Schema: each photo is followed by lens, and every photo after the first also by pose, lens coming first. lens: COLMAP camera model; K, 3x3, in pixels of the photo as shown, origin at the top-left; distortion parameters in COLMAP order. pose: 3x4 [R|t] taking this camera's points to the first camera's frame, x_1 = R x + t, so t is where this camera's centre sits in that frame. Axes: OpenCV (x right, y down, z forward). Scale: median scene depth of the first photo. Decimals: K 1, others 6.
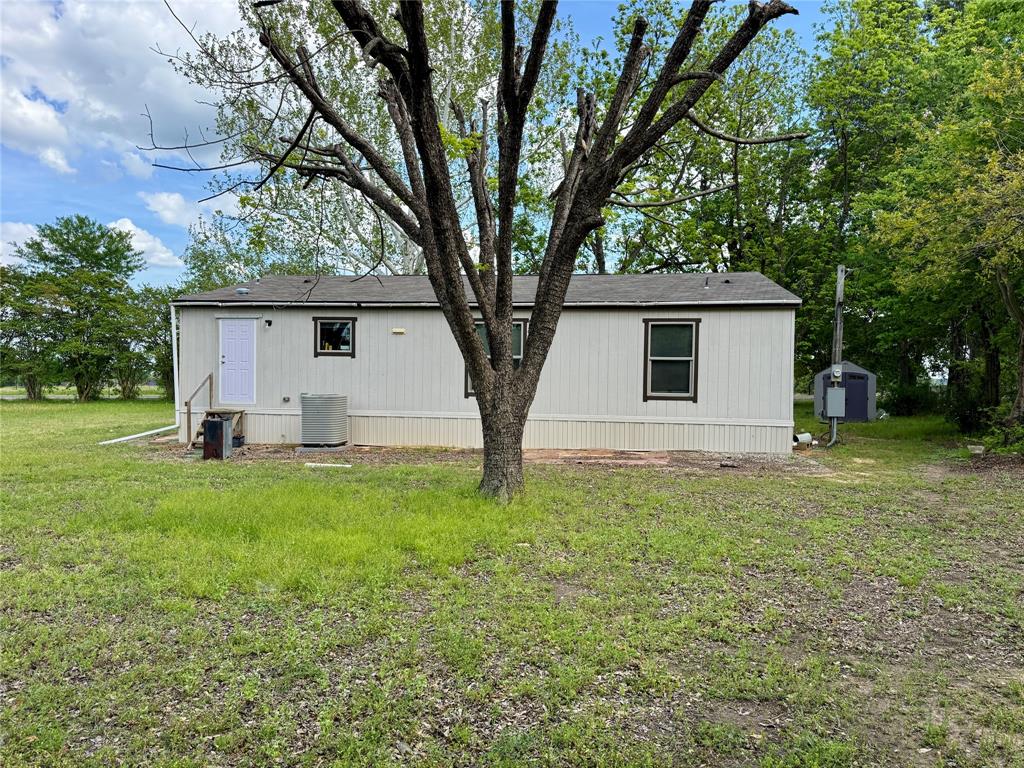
lens RADIAL K [[717.2, 0, 508.6], [0, 717.2, 385.0], [0, 0, 1]] dist [0.104496, -0.162754]
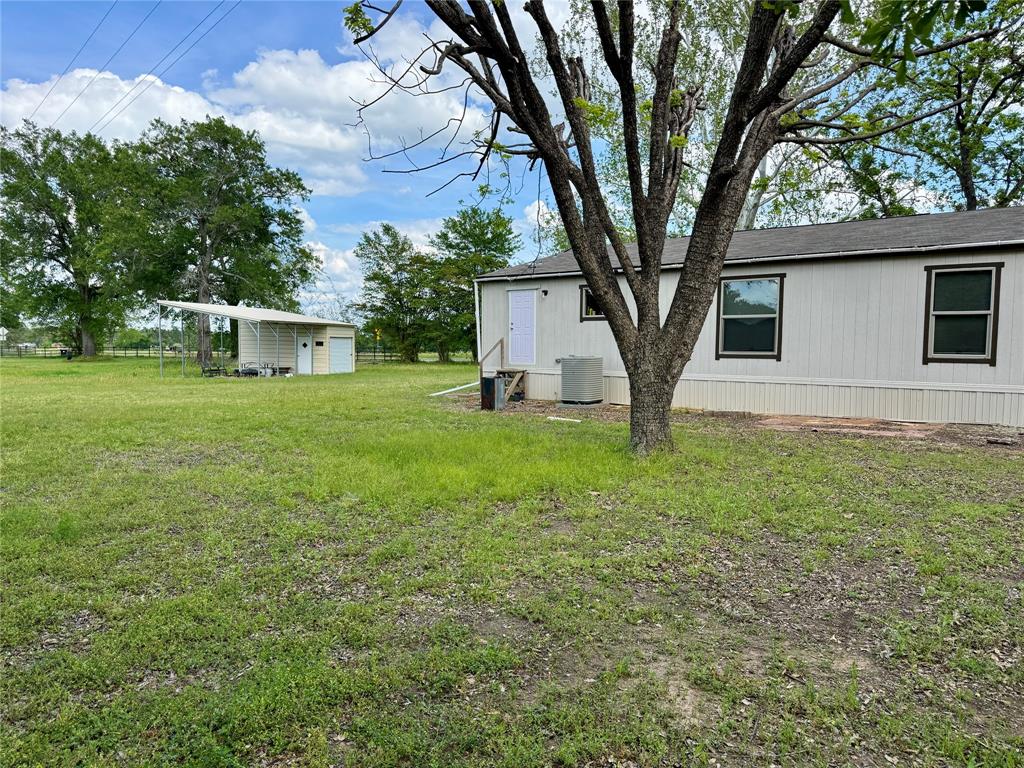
lens RADIAL K [[717.2, 0, 508.6], [0, 717.2, 385.0], [0, 0, 1]] dist [0.104496, -0.162754]
pose [[0.860370, 0.020871, -0.509243, 0.203173], [0.003954, 0.998858, 0.047618, 0.004370], [0.509655, -0.042982, 0.859305, 0.009618]]
